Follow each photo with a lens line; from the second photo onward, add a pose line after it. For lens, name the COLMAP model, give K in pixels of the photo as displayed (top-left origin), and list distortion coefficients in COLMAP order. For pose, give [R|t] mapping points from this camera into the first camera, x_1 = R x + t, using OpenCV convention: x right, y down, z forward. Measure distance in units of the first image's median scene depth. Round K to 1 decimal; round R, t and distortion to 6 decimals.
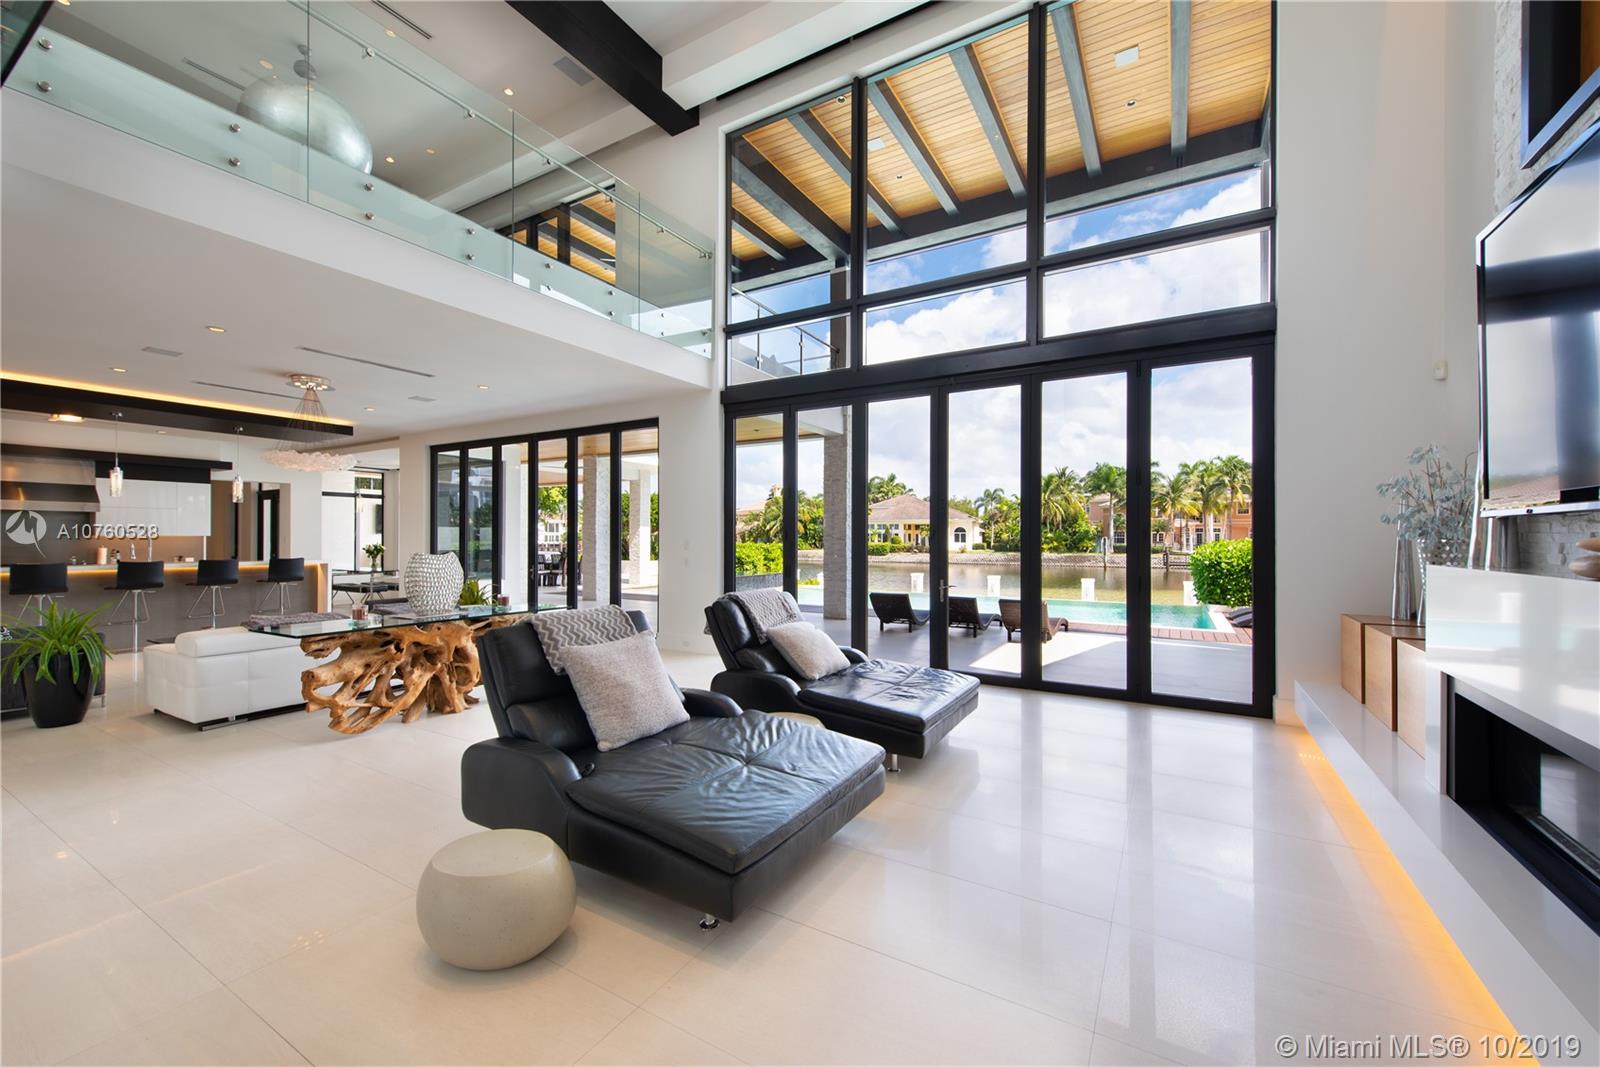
lens RADIAL K [[612.9, 0, 805.3], [0, 612.9, 535.5], [0, 0, 1]] dist [0.000856, 0.000061]
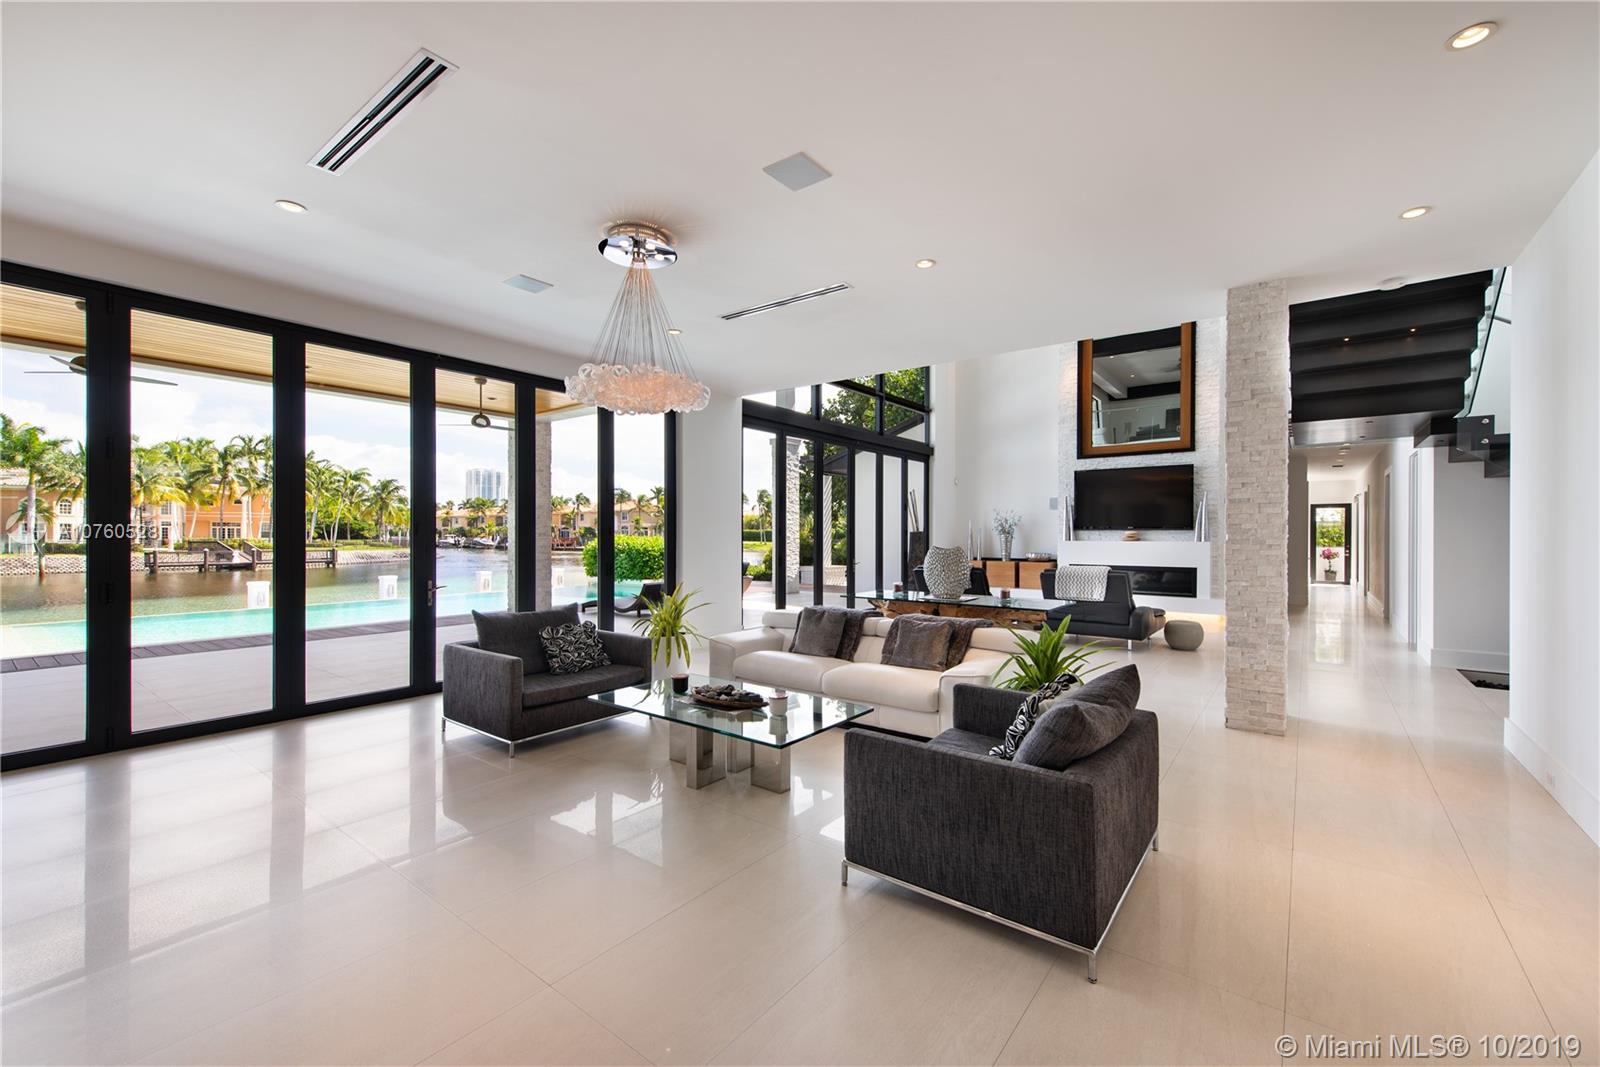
lens RADIAL K [[612.9, 0, 805.3], [0, 612.9, 535.5], [0, 0, 1]] dist [0.000856, 0.000061]
pose [[0.150045, 0.001280, 0.988678, -0.272390], [-0.007332, 0.999973, -0.000182, 0.001943], [-0.988652, -0.007222, 0.150050, 0.162849]]
